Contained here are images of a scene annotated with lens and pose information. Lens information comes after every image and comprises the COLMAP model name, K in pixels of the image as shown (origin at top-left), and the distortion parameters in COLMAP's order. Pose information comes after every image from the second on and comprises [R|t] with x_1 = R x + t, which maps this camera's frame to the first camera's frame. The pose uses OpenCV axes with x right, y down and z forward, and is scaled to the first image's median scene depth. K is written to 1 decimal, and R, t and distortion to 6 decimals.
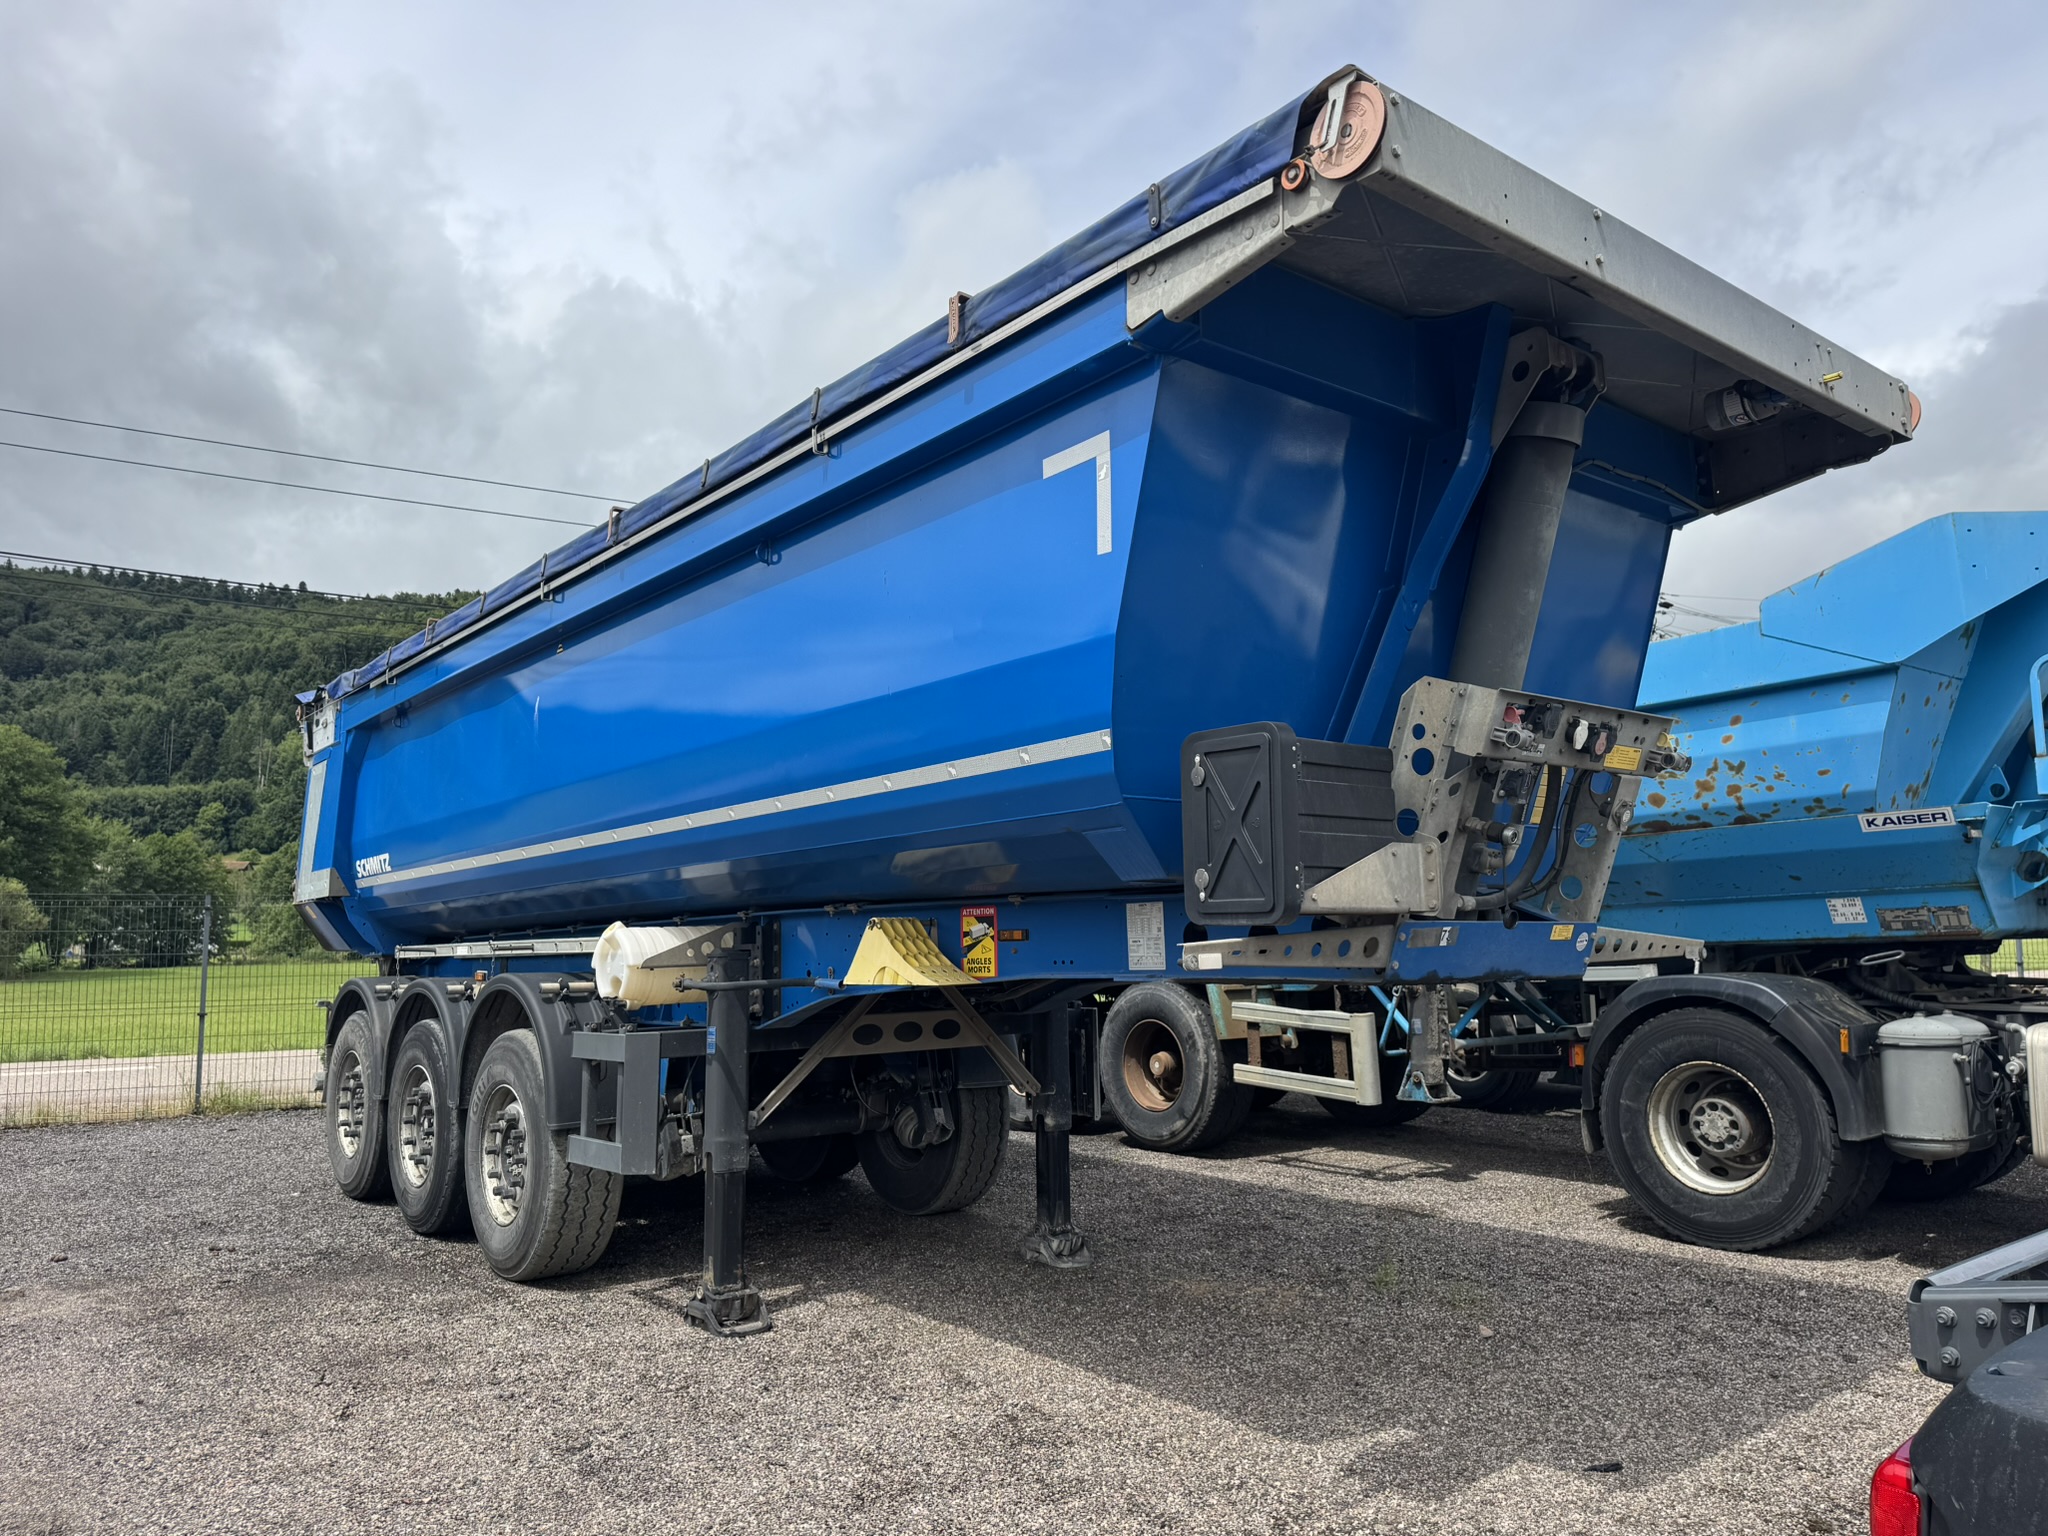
lens RADIAL K [[1466.1, 0, 1026.6], [0, 1466.1, 775.1], [0, 0, 1]] dist [0.003023, -0.004271]
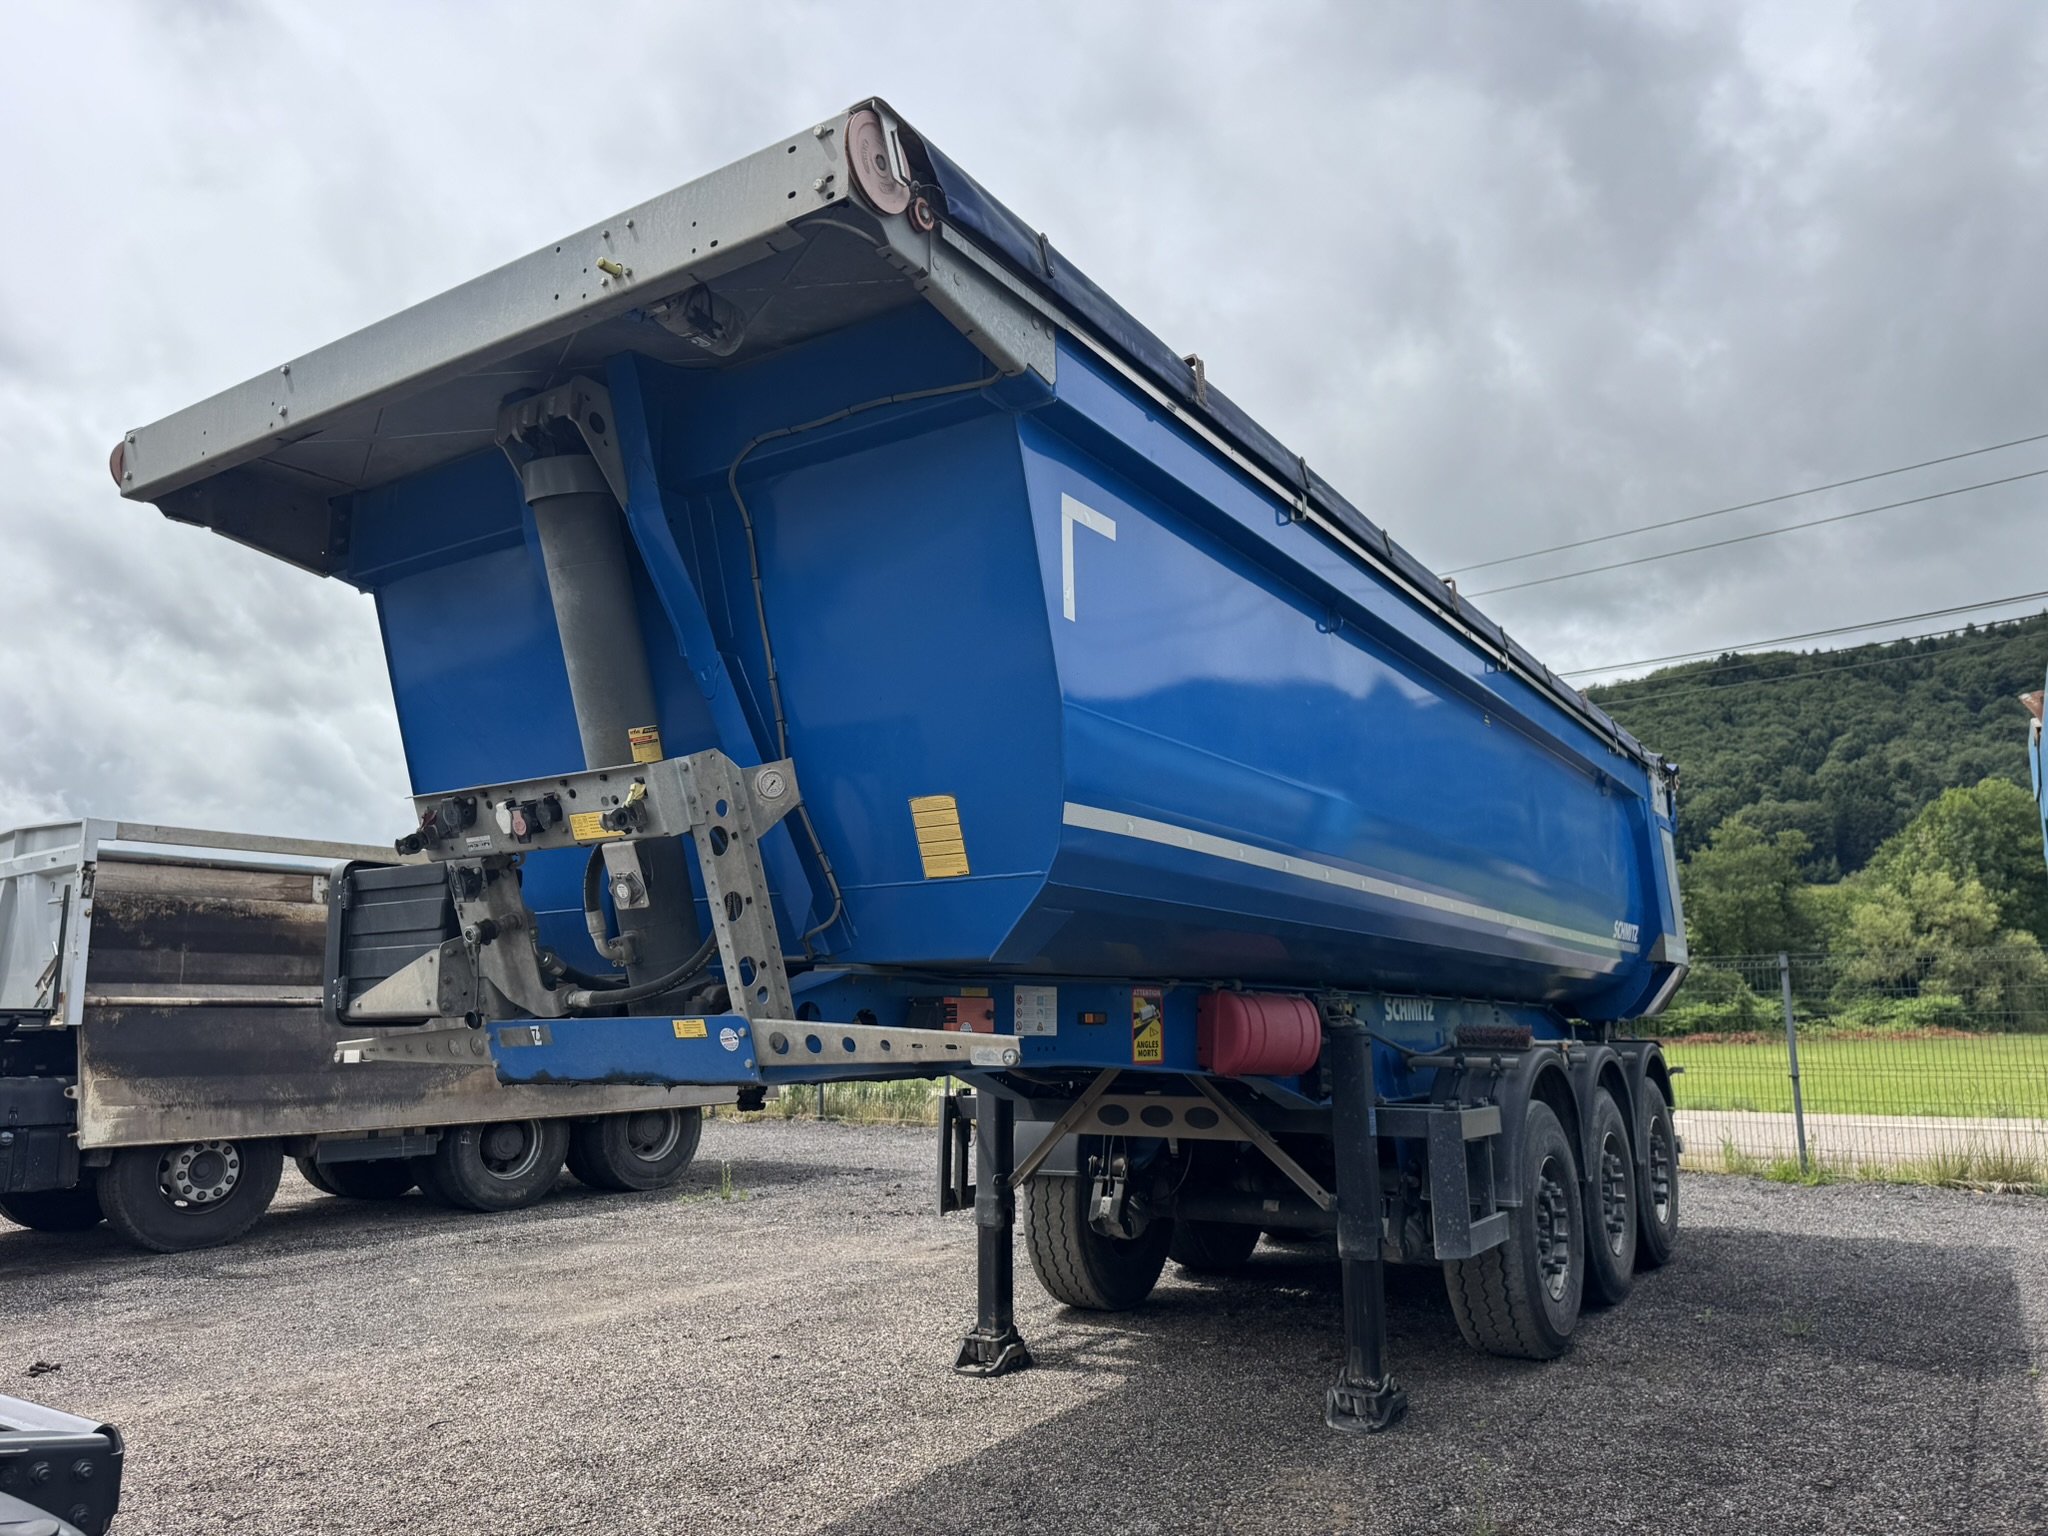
lens RADIAL K [[1456.4, 0, 1013.6], [0, 1456.4, 764.7], [0, 0, 1]] dist [0.004432, -0.009512]
pose [[0.307333, -0.156746, -0.938604, 0.782473], [0.117414, 0.985050, -0.126057, 0.053836], [0.944331, -0.071464, 0.321142, 0.587660]]
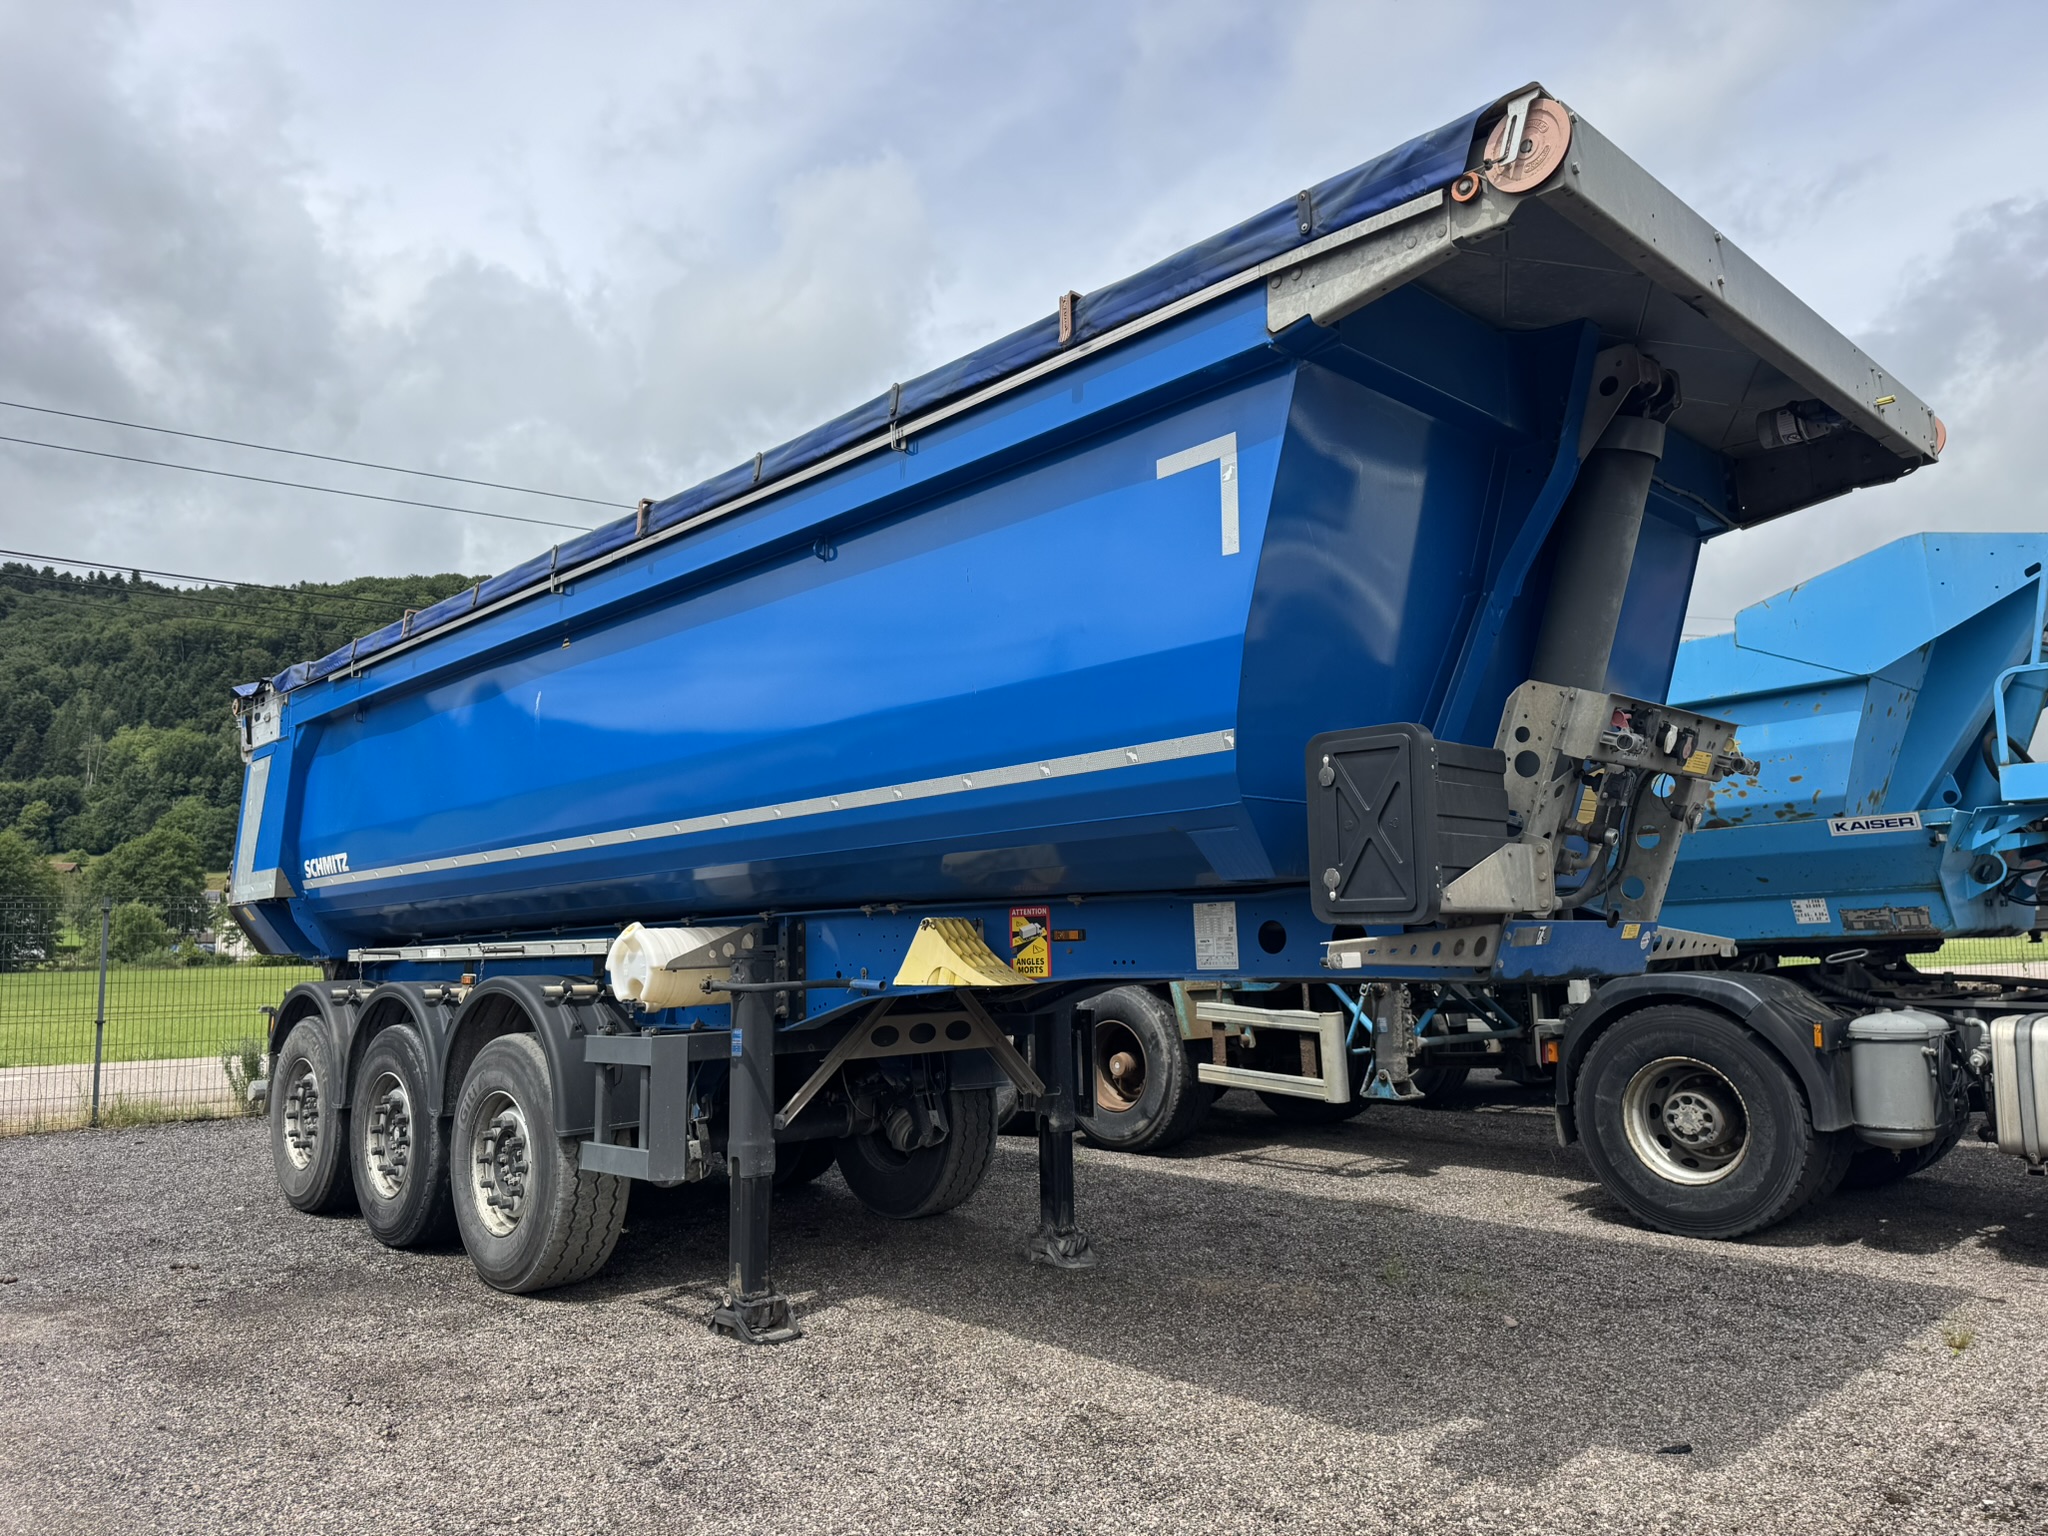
lens RADIAL K [[1465.3, 0, 1011.1], [0, 1465.3, 773.6], [0, 0, 1]] dist [0.004673, -0.006838]
pose [[0.996697, 0.007169, 0.080893, -0.097509], [-0.006917, 0.999970, -0.003394, 0.001961], [-0.080915, 0.002823, 0.996717, 0.004786]]
